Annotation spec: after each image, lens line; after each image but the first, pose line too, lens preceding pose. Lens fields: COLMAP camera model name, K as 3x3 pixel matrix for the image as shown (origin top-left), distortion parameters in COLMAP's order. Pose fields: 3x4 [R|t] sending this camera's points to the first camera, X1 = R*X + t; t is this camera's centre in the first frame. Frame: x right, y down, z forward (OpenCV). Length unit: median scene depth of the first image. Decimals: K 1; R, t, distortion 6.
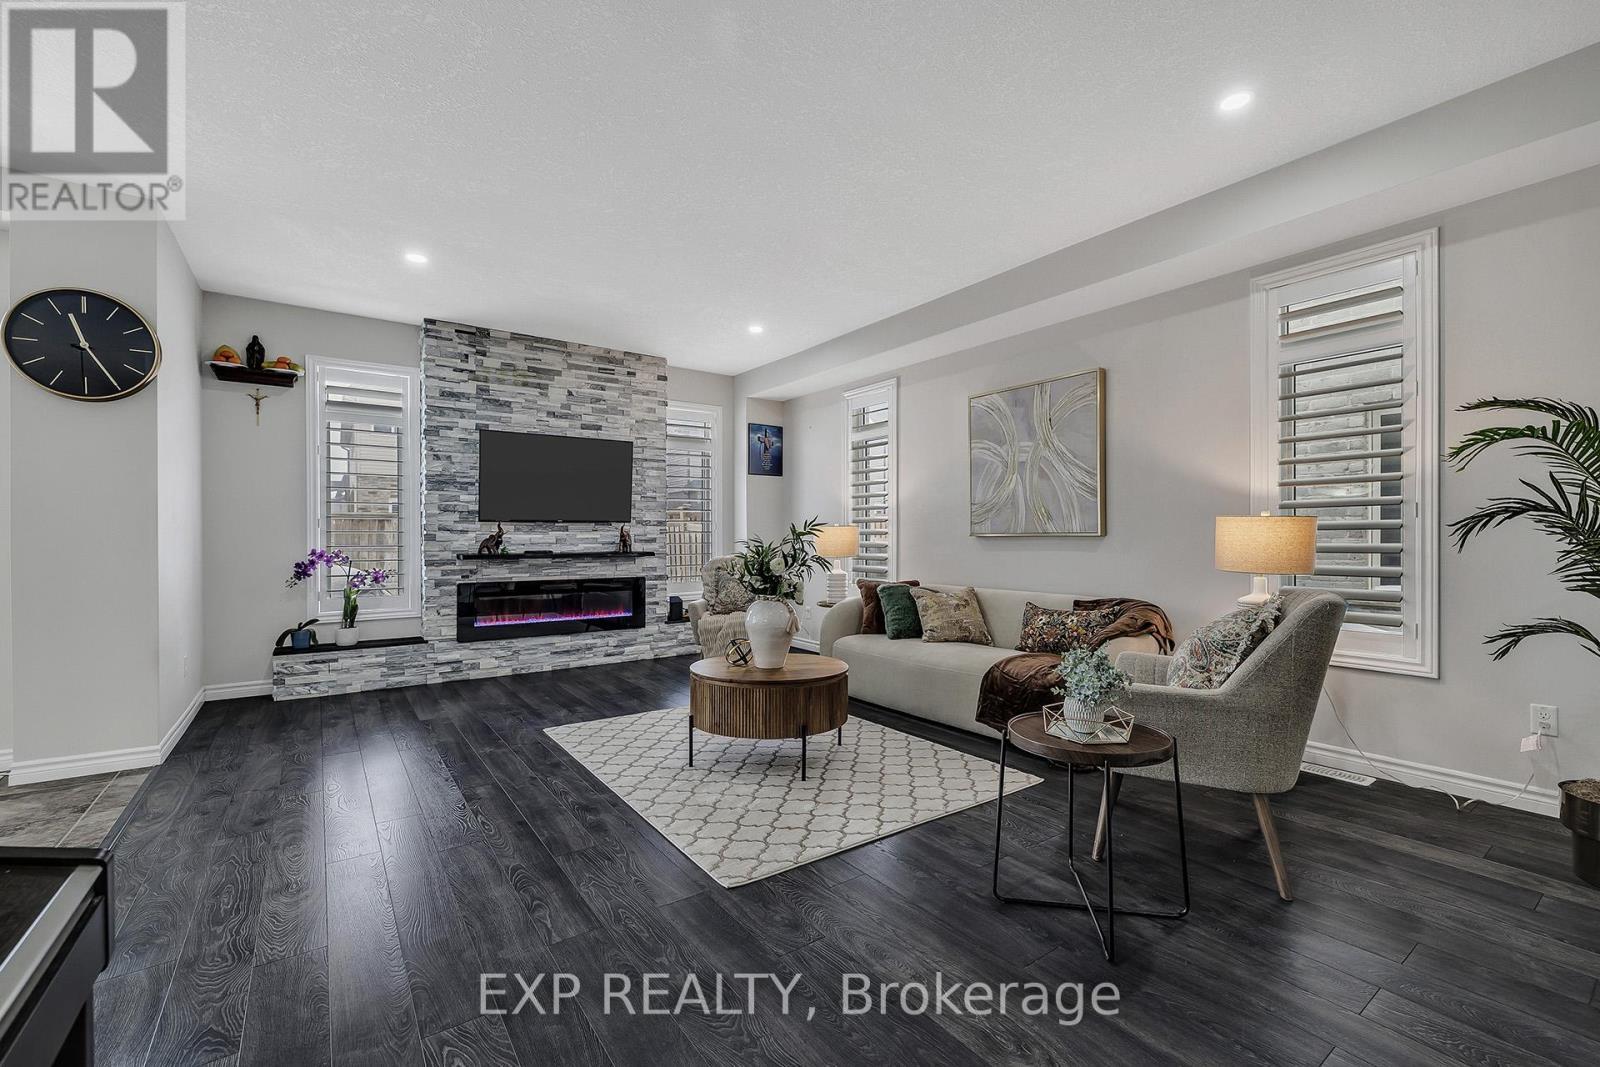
lens RADIAL K [[669.4, 0, 799.3], [0, 669.4, 537.2], [0, 0, 1]] dist [-0.000013, 0.000475]
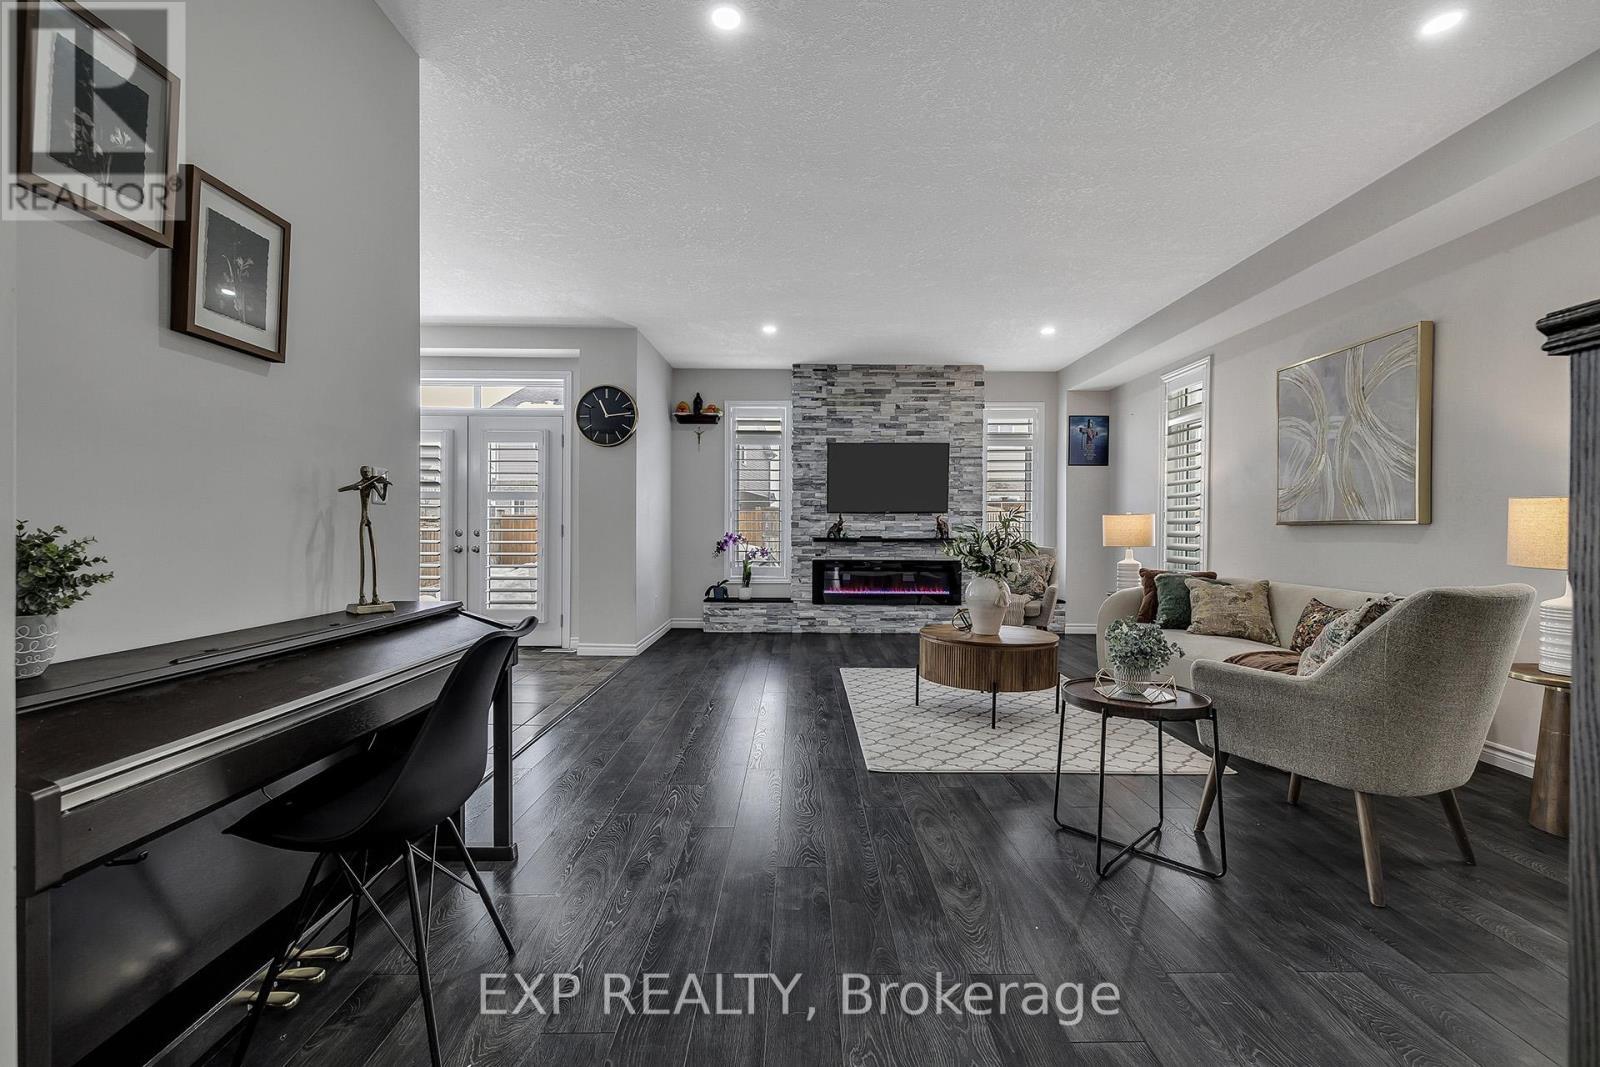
lens RADIAL K [[664.4, 0, 804.9], [0, 664.4, 530.3], [0, 0, 1]] dist [0.001421, 0.000576]
pose [[0.817246, 0.007207, -0.576245, 0.238254], [-0.006145, 0.999974, 0.003791, 0.005832], [0.576257, 0.000443, 0.817268, -0.090000]]
